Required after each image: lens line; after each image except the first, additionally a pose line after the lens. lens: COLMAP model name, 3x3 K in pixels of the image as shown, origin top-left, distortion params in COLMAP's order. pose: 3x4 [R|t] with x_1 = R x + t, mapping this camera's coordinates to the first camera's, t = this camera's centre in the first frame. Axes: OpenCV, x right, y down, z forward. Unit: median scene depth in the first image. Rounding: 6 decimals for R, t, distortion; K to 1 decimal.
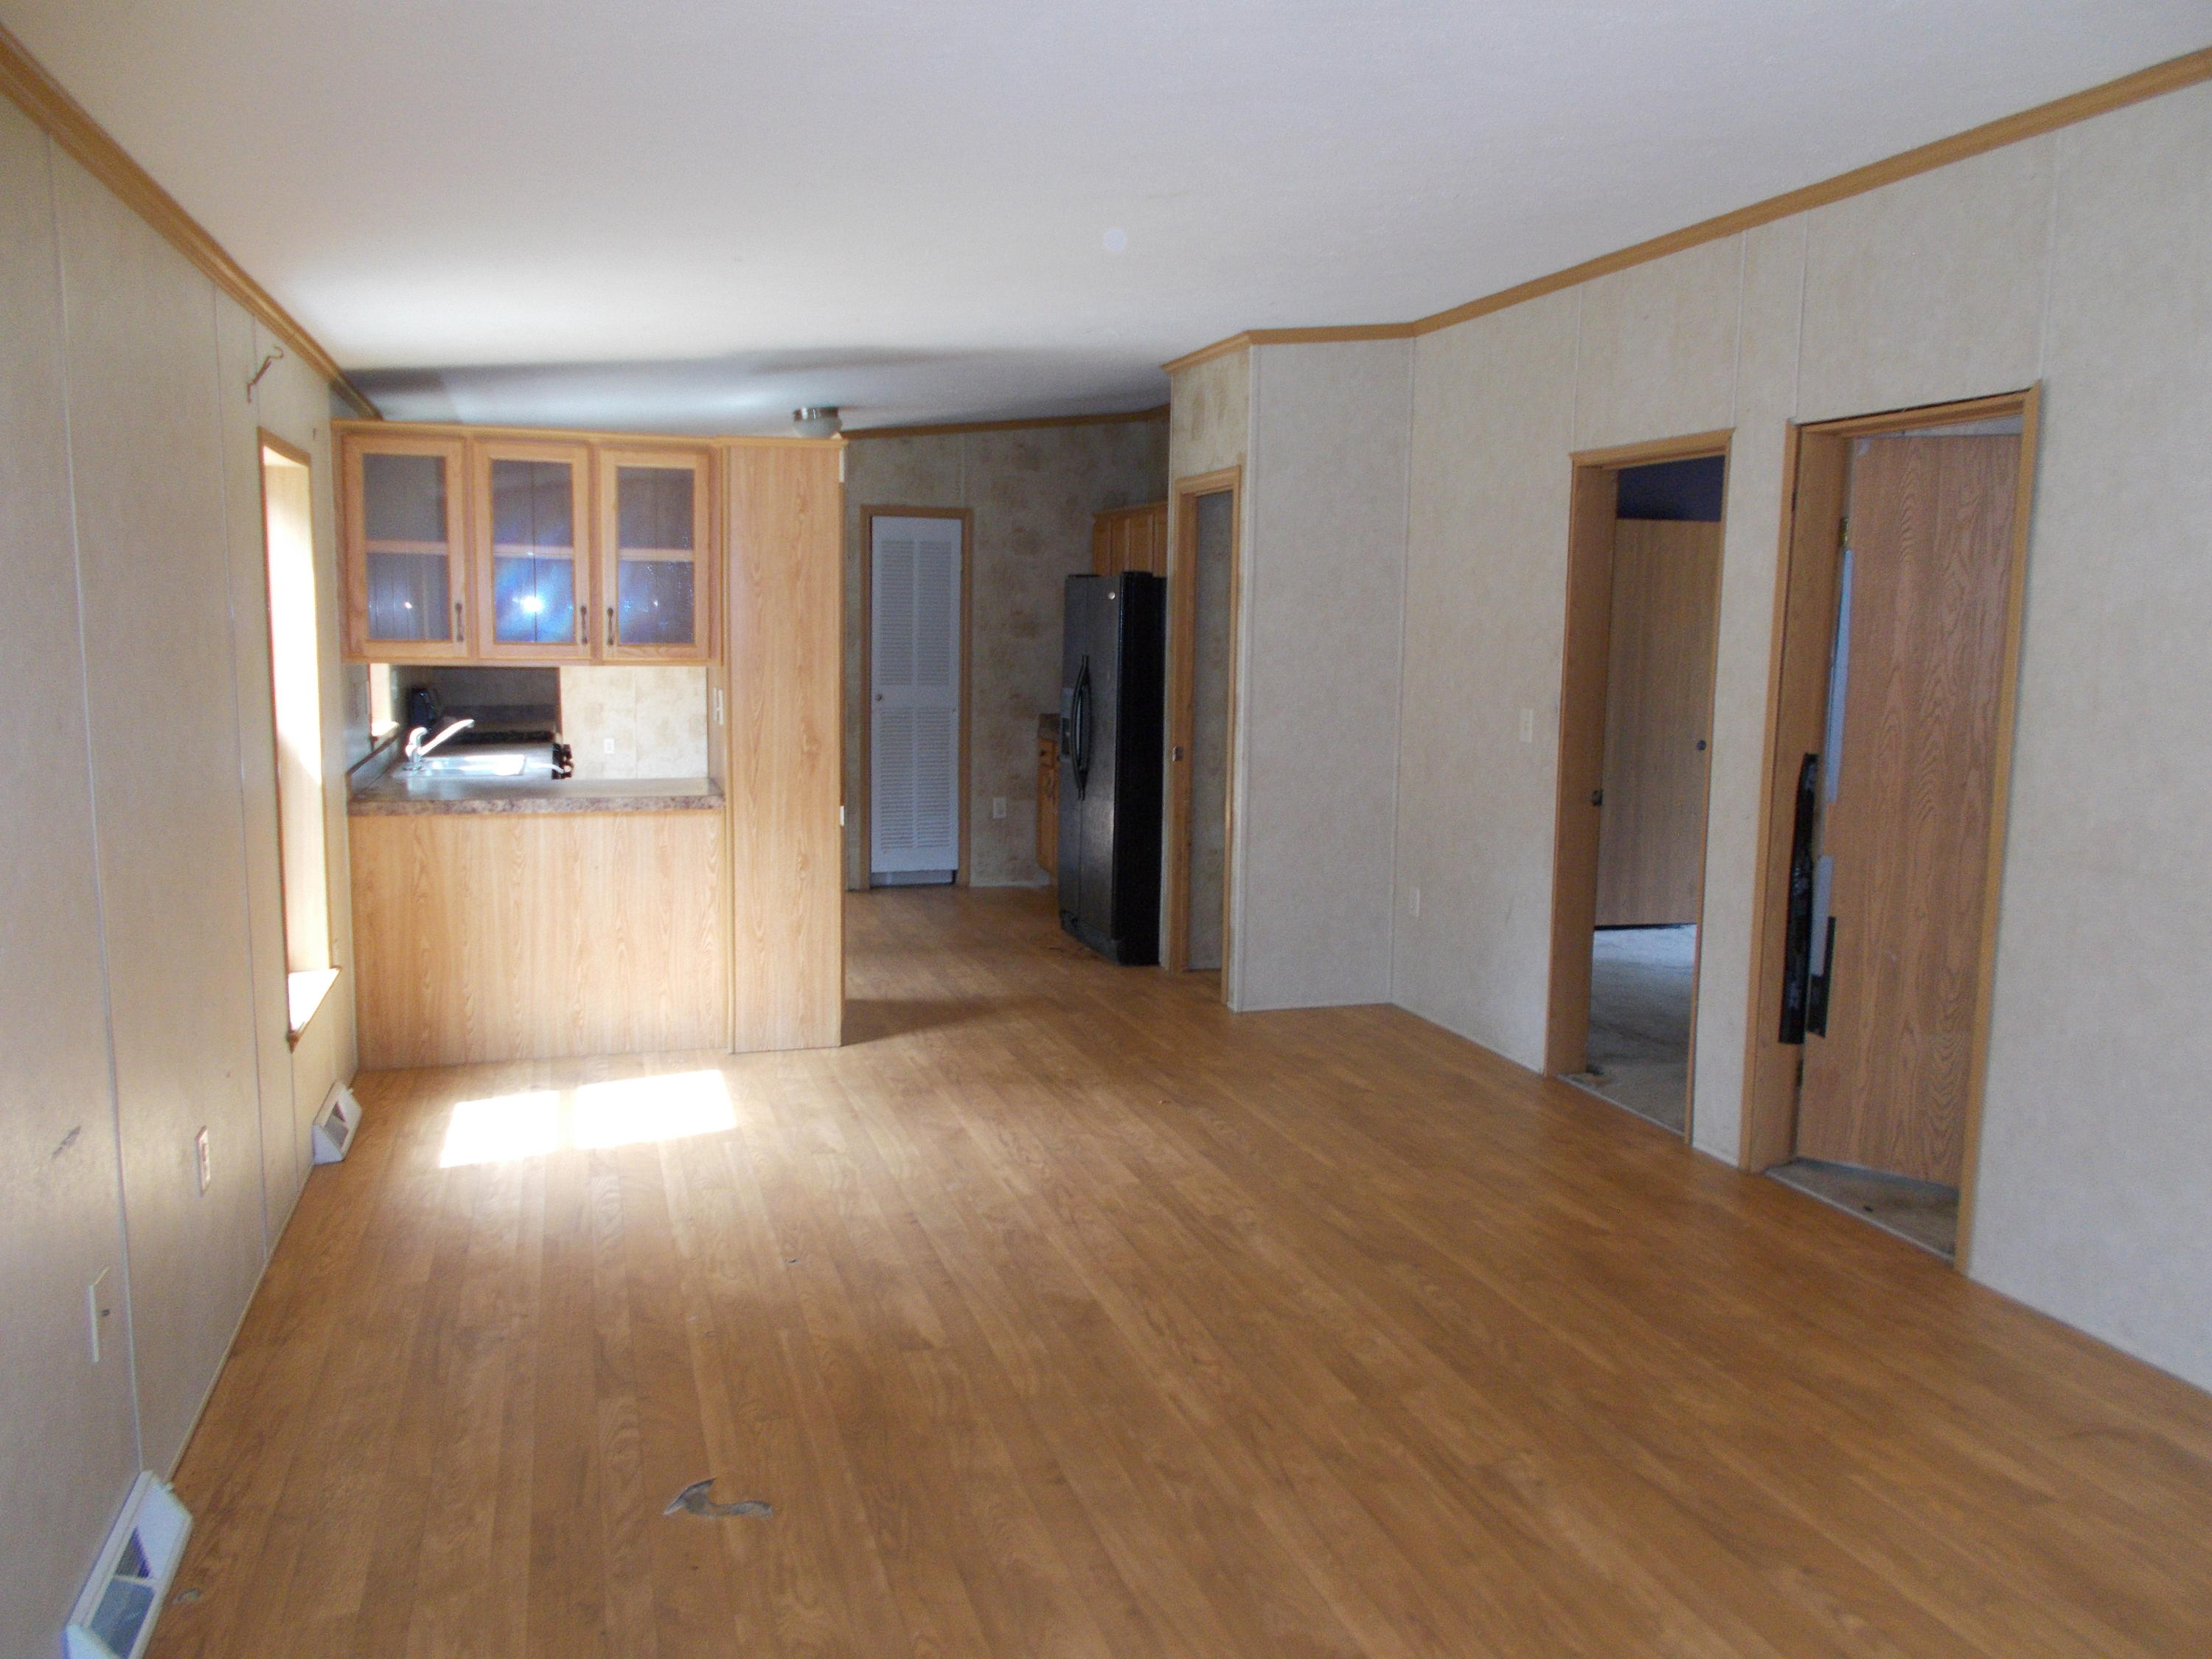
lens RADIAL K [[1717.1, 0, 1103.2], [0, 1717.1, 834.8], [0, 0, 1]] dist [0.011699, -0.000756]
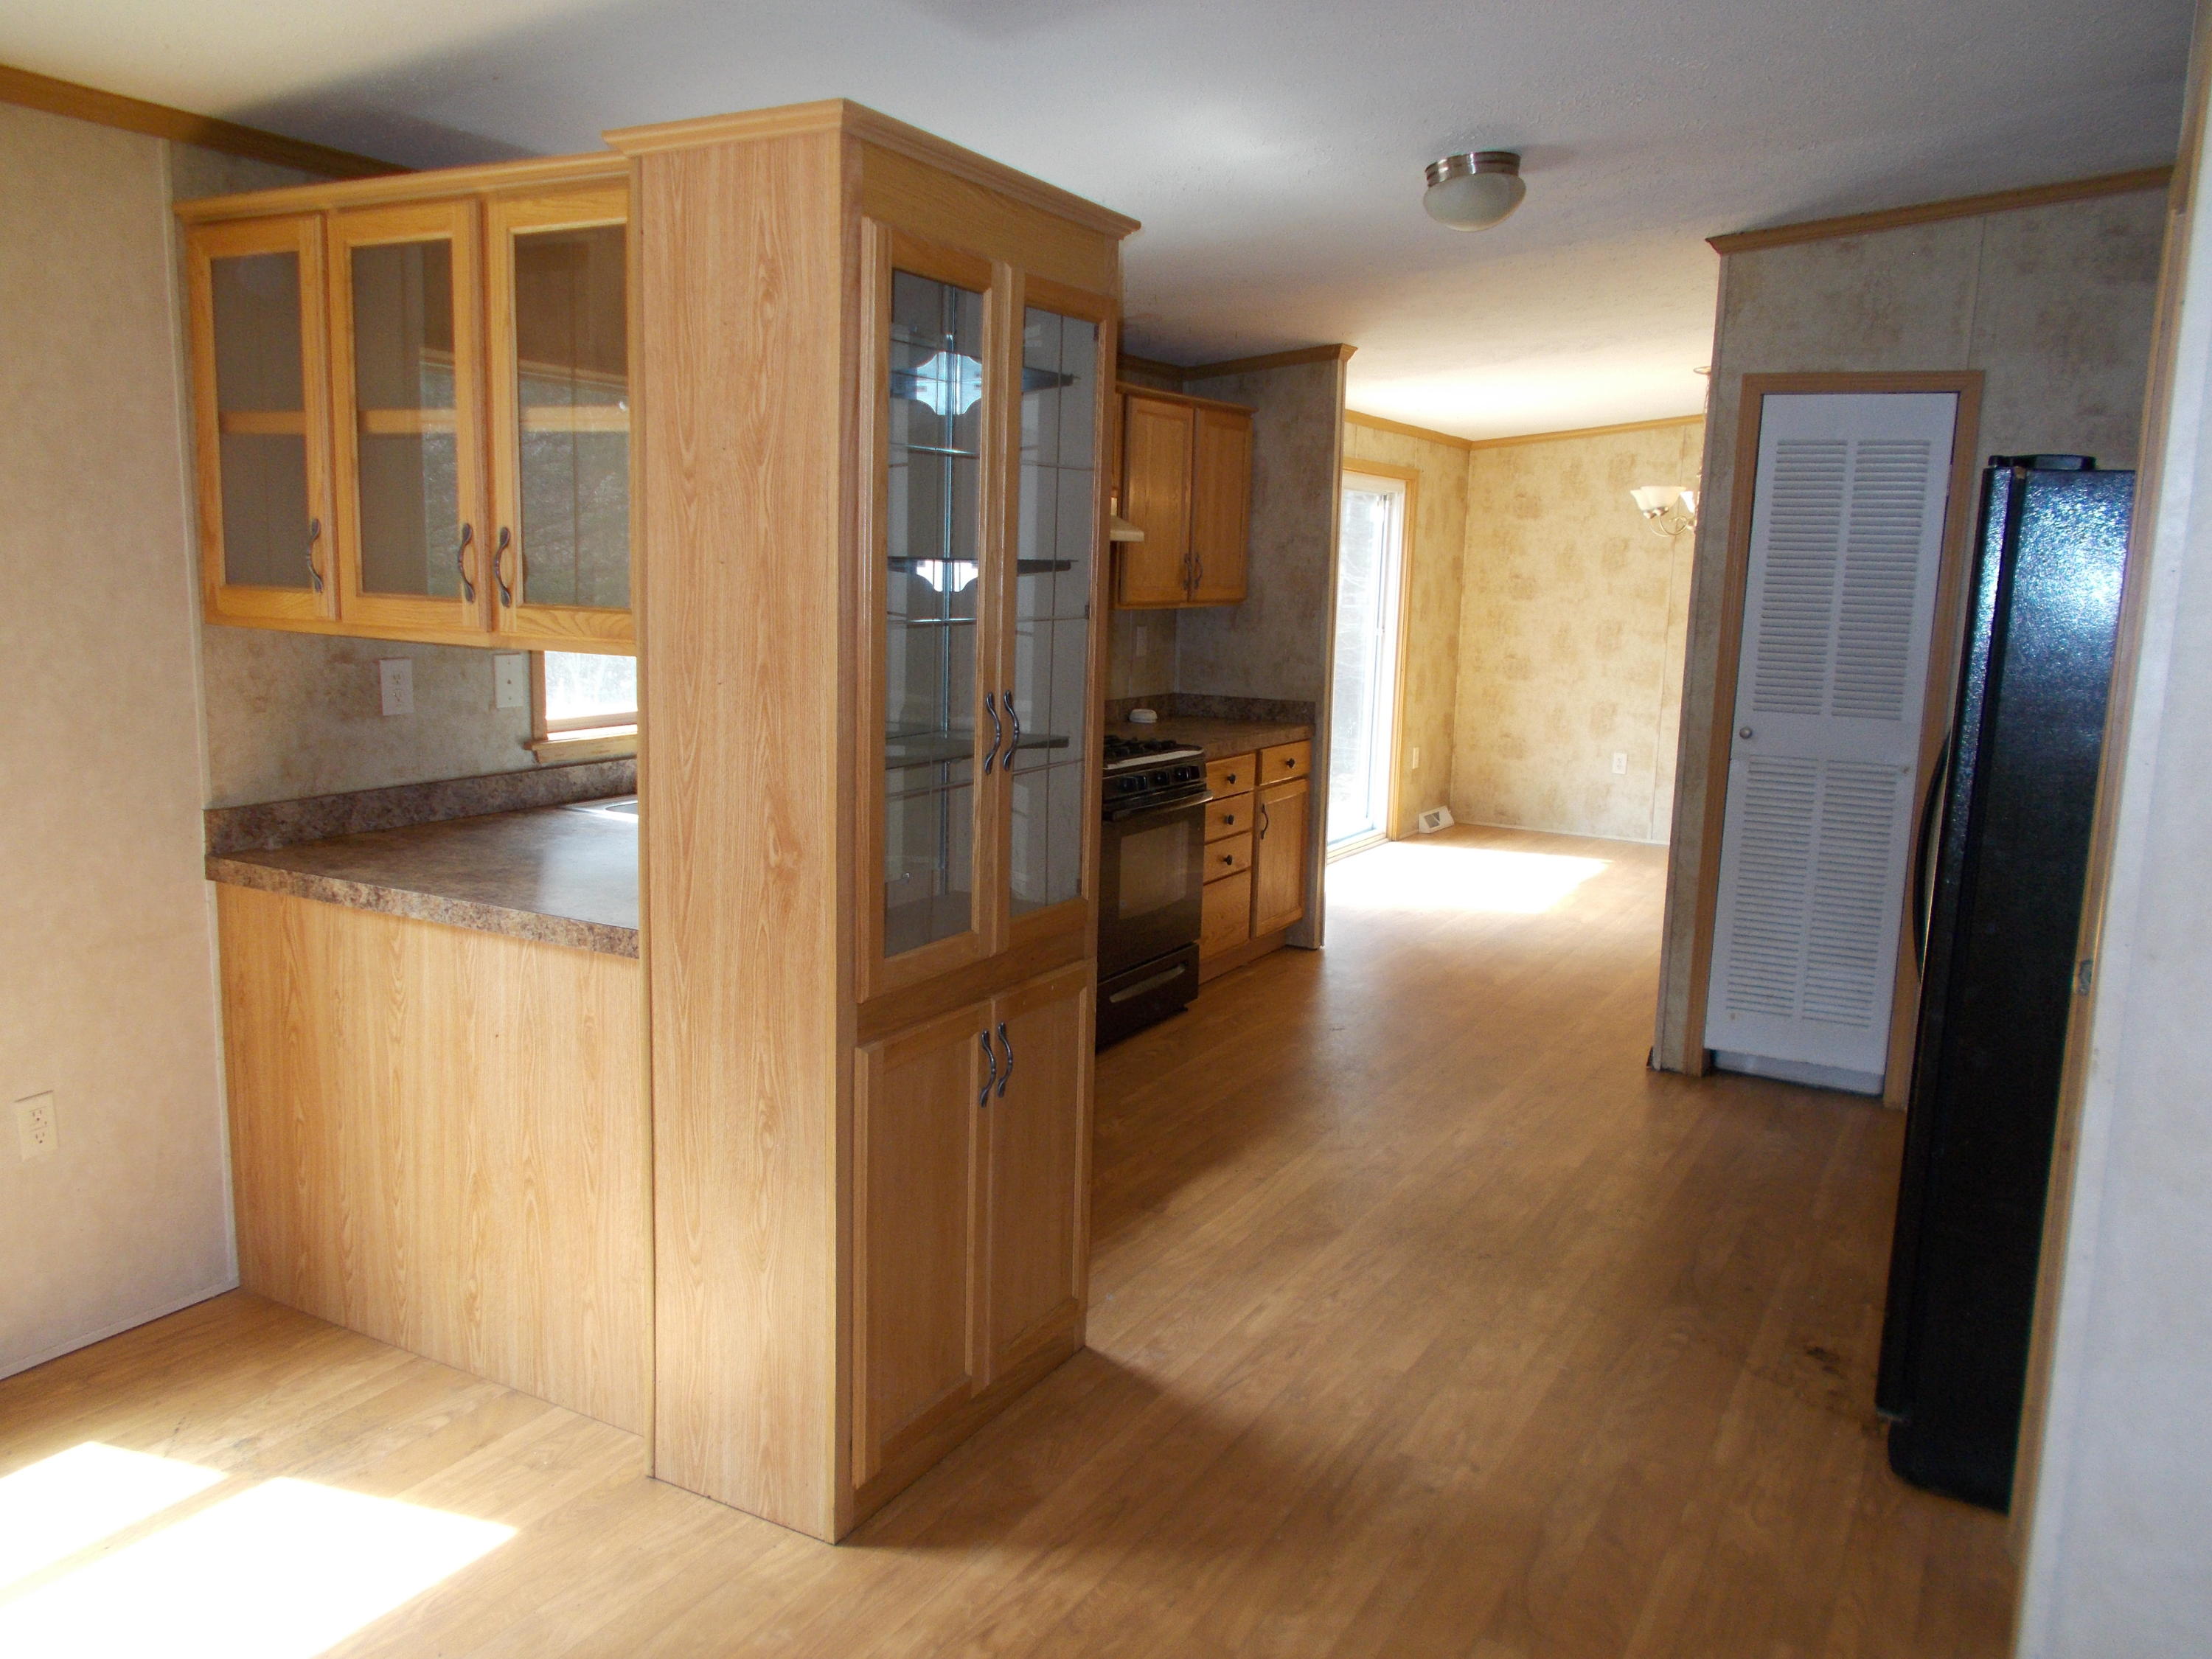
lens RADIAL K [[1717.1, 0, 1100.9], [0, 1717.1, 814.3], [0, 0, 1]] dist [0.011699, -0.000756]
pose [[0.689727, 0.113788, -0.715072, 0.189897], [-0.113889, 0.992331, 0.048056, -0.091693], [0.715056, 0.048293, 0.697397, 0.761772]]
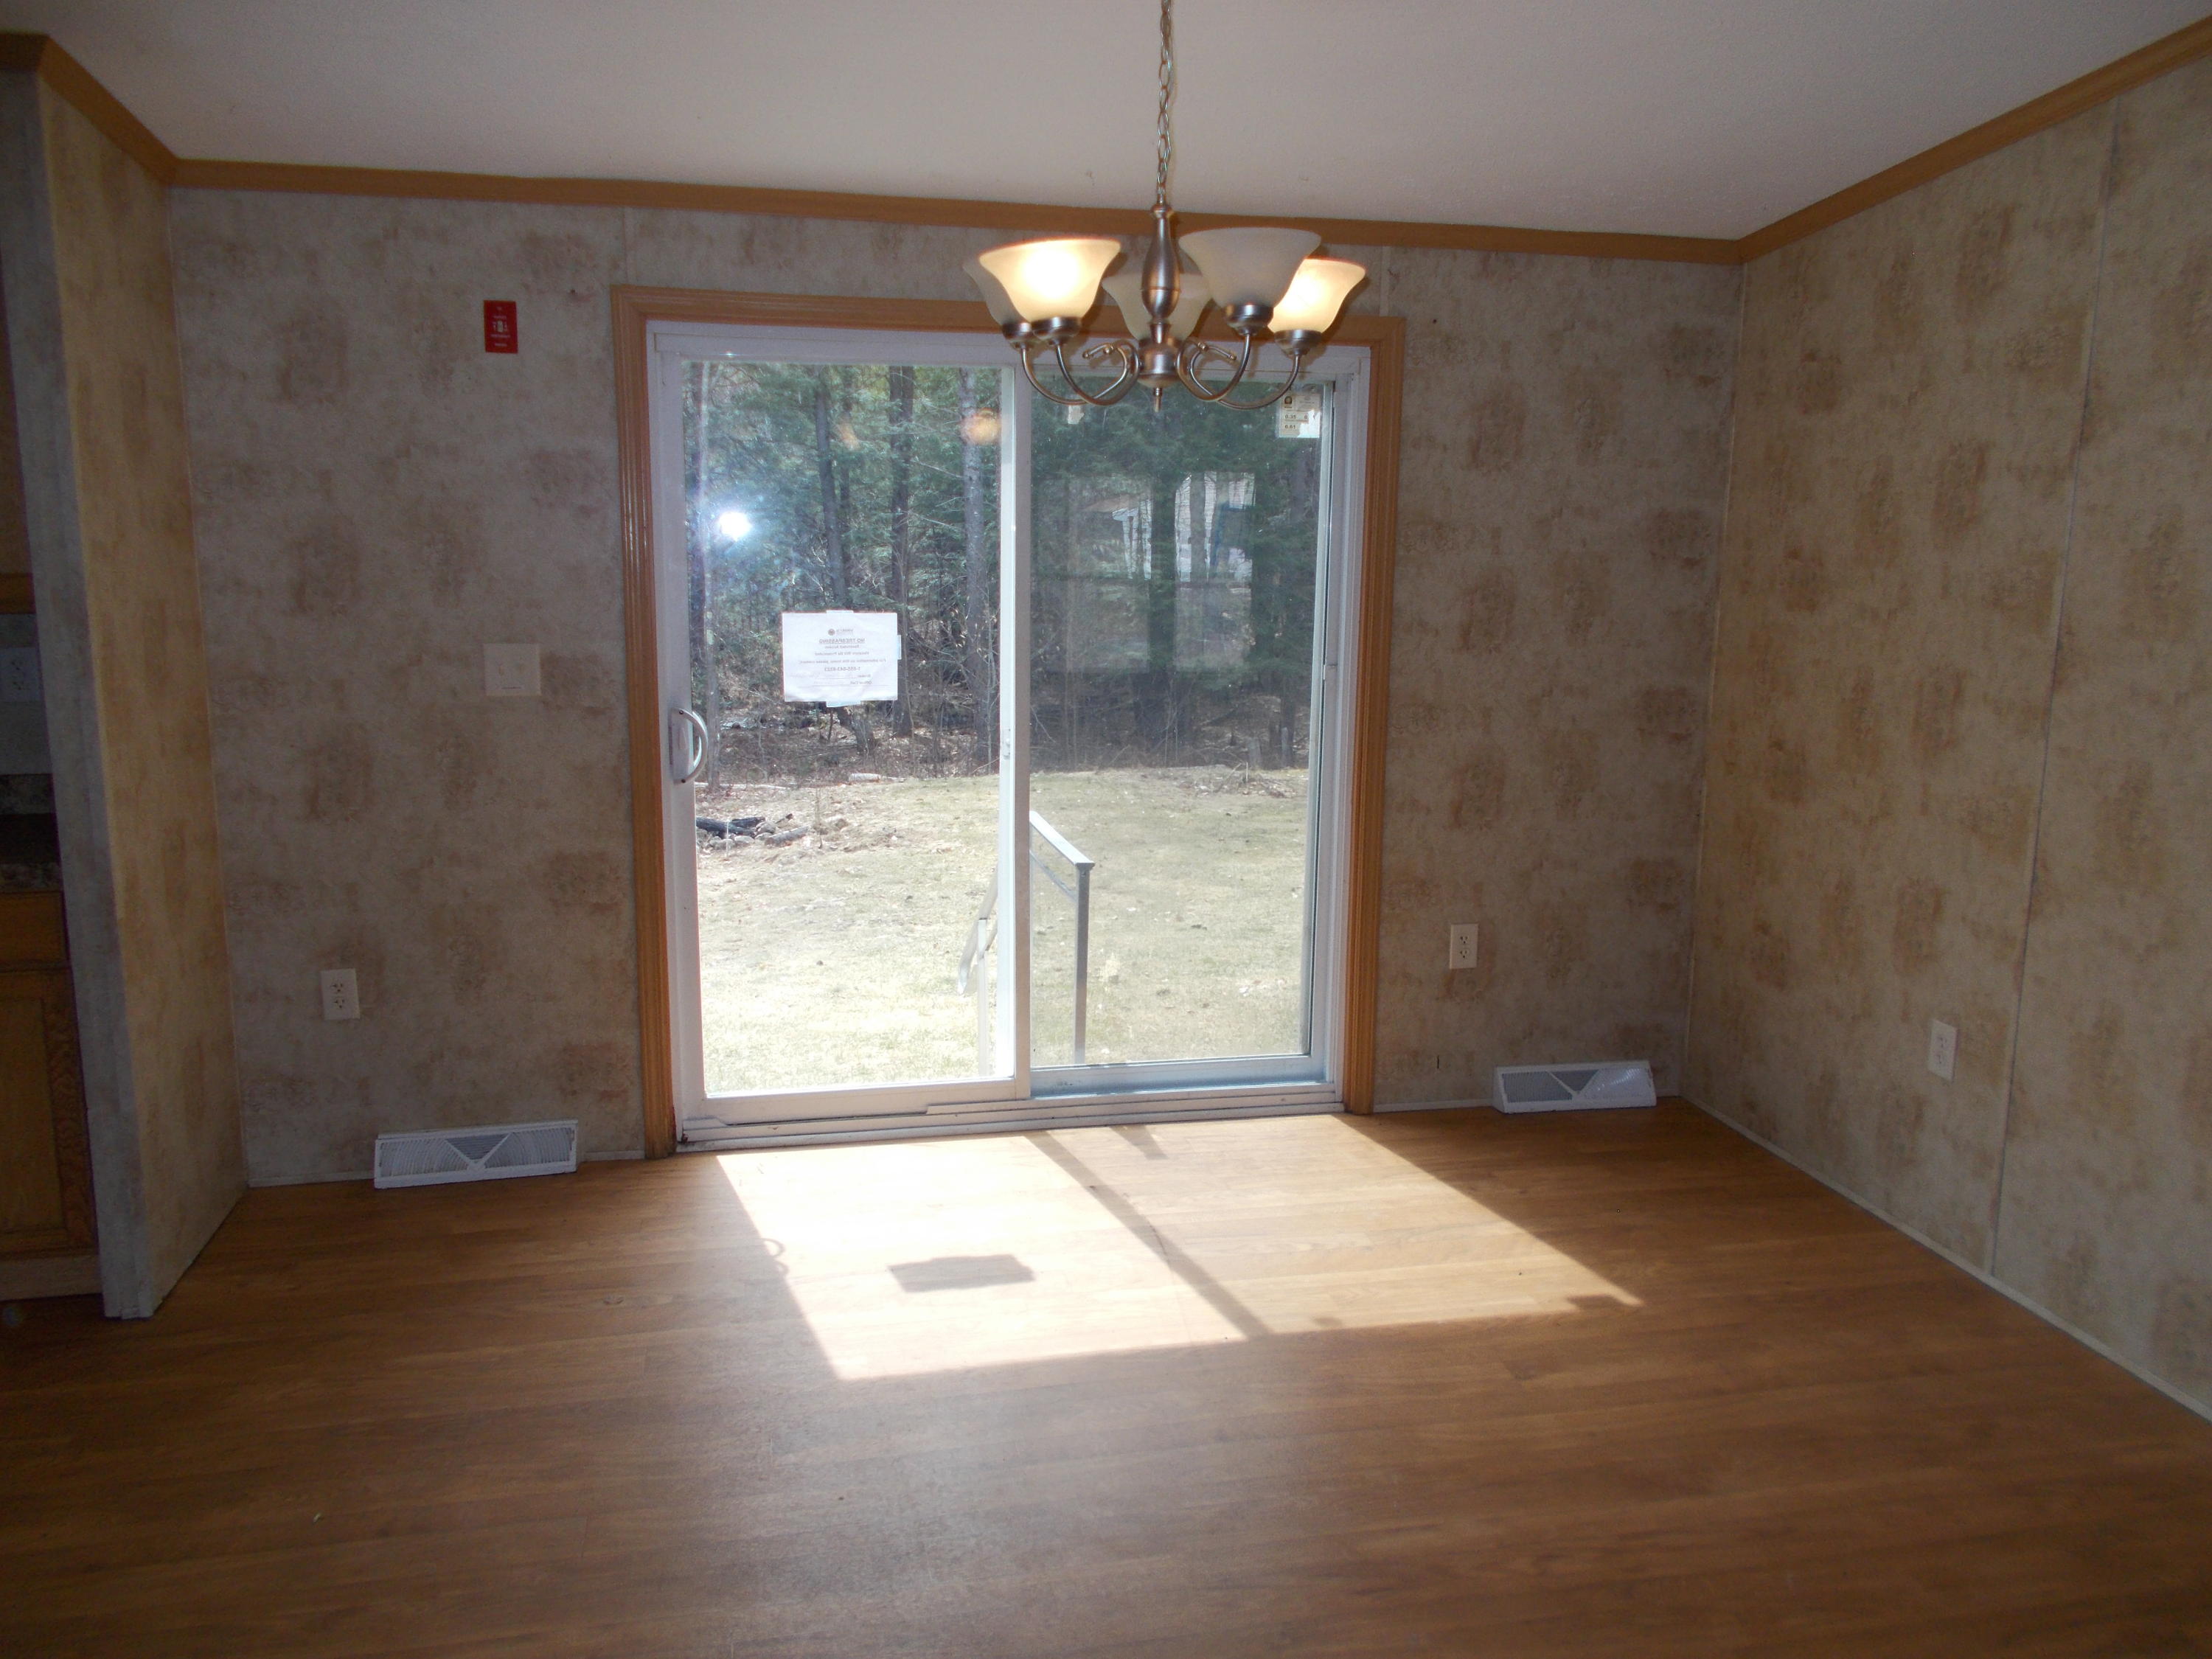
lens RADIAL K [[1717.1, 0, 1105.3], [0, 1717.1, 825.9], [0, 0, 1]] dist [0.011699, -0.000756]
pose [[-0.092162, 0.157044, -0.983282, -0.025857], [-0.140101, 0.975616, 0.168951, -0.258306], [0.985839, 0.153330, -0.067913, 1.995033]]
